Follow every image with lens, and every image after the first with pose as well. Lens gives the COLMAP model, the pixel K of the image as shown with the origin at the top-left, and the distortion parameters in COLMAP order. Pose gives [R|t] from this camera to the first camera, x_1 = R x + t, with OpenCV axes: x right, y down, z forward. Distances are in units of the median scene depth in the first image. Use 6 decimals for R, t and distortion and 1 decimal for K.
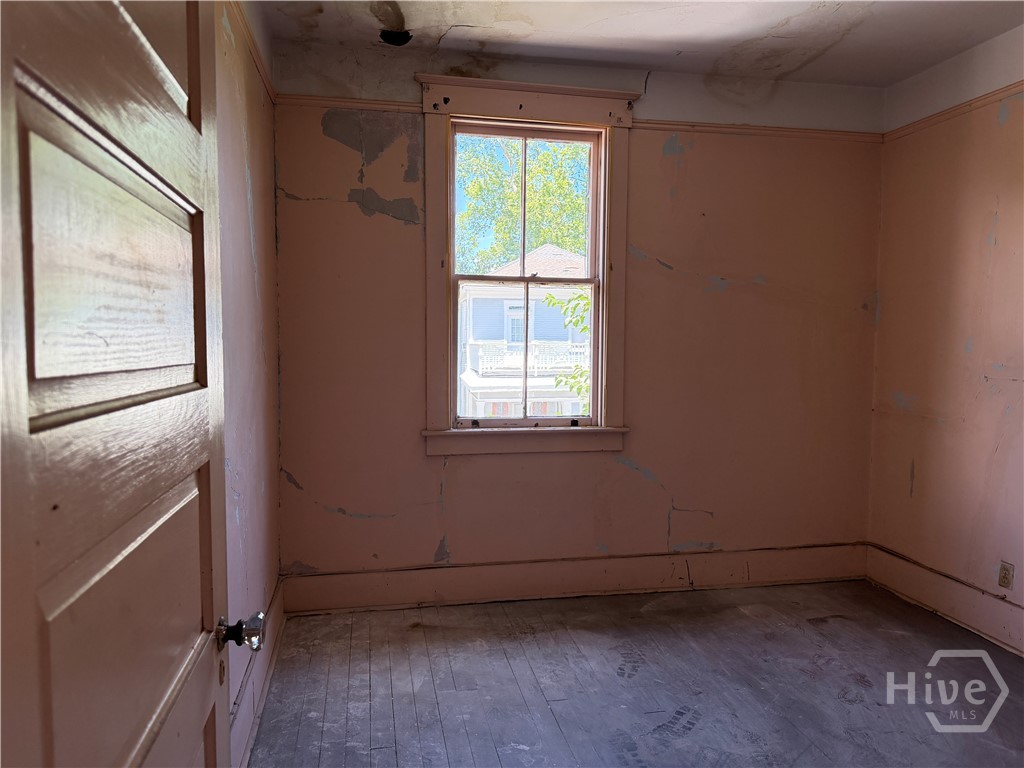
lens RADIAL K [[715.6, 0, 512.0], [0, 715.6, 384.0], [0, 0, 1]] dist [0.085471, -0.000825]
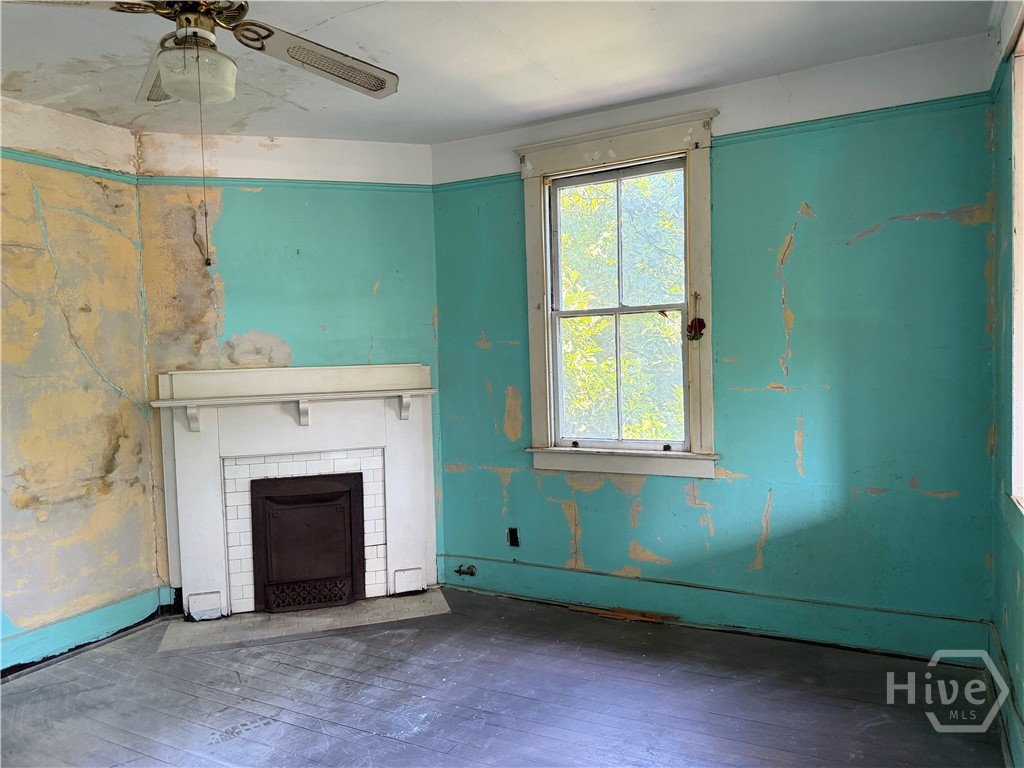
lens RADIAL K [[715.6, 0, 512.0], [0, 715.6, 384.0], [0, 0, 1]] dist [0.085471, -0.000825]
pose [[0.759178, -0.011574, -0.650780, 0.588933], [-0.007631, 0.999615, -0.026681, -0.007018], [0.650838, 0.025221, 0.758797, 0.092760]]
